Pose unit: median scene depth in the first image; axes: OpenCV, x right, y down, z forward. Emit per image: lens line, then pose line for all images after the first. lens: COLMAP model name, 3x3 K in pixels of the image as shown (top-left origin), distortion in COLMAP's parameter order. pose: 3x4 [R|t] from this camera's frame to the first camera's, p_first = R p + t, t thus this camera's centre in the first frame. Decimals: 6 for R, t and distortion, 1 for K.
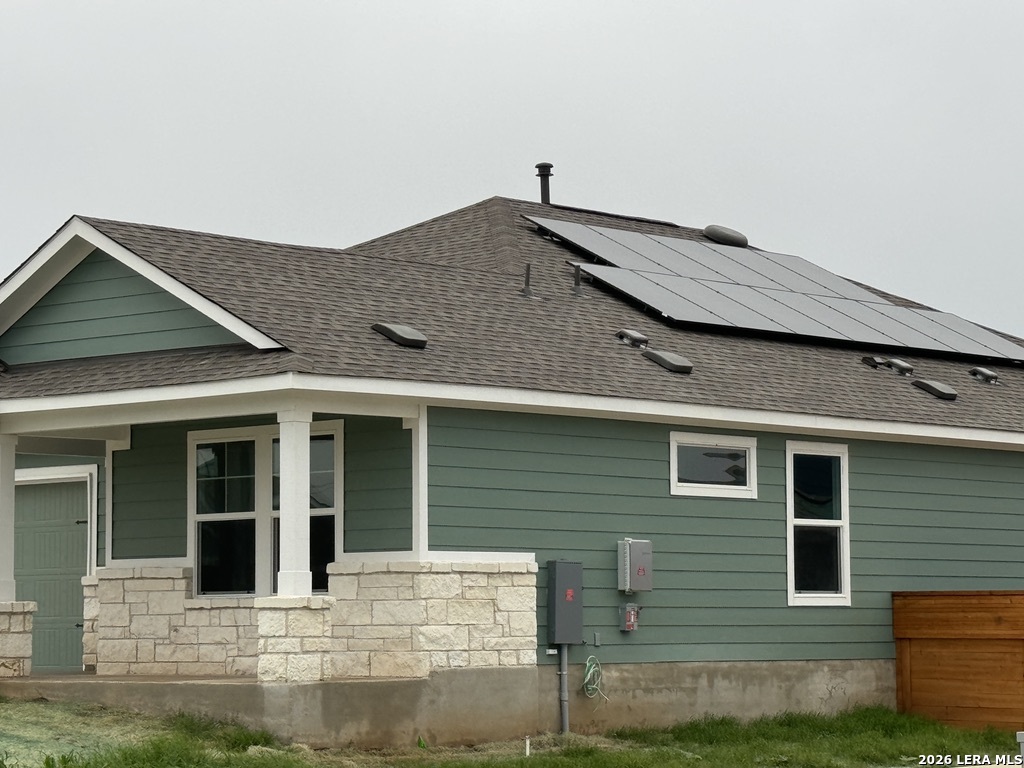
lens RADIAL K [[2817.5, 0, 505.5], [0, 2817.5, 385.5], [0, 0, 1]] dist [1.418820, 0.000000]
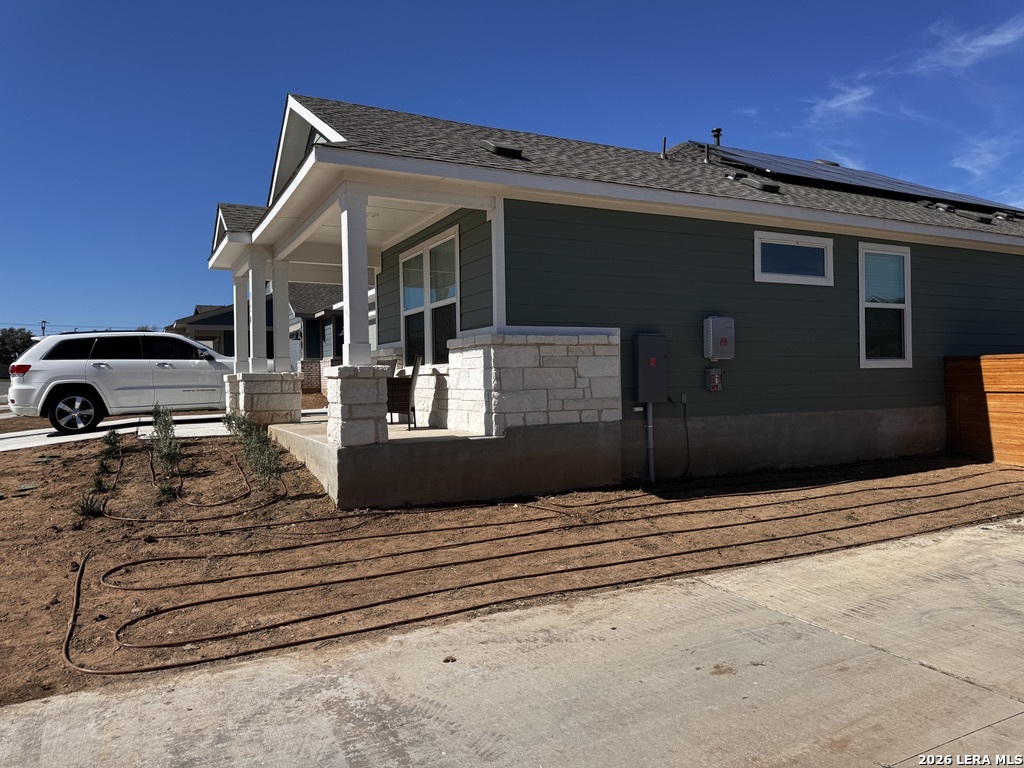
lens RADIAL K [[730.8, 0, 518.2], [0, 730.8, 382.4], [0, 0, 1]] dist [0.040521, -0.020582]
pose [[0.935449, -0.012499, -0.353240, 0.075924], [0.039272, 0.996862, 0.068726, 0.057272], [0.351272, -0.078162, 0.933005, 0.675927]]
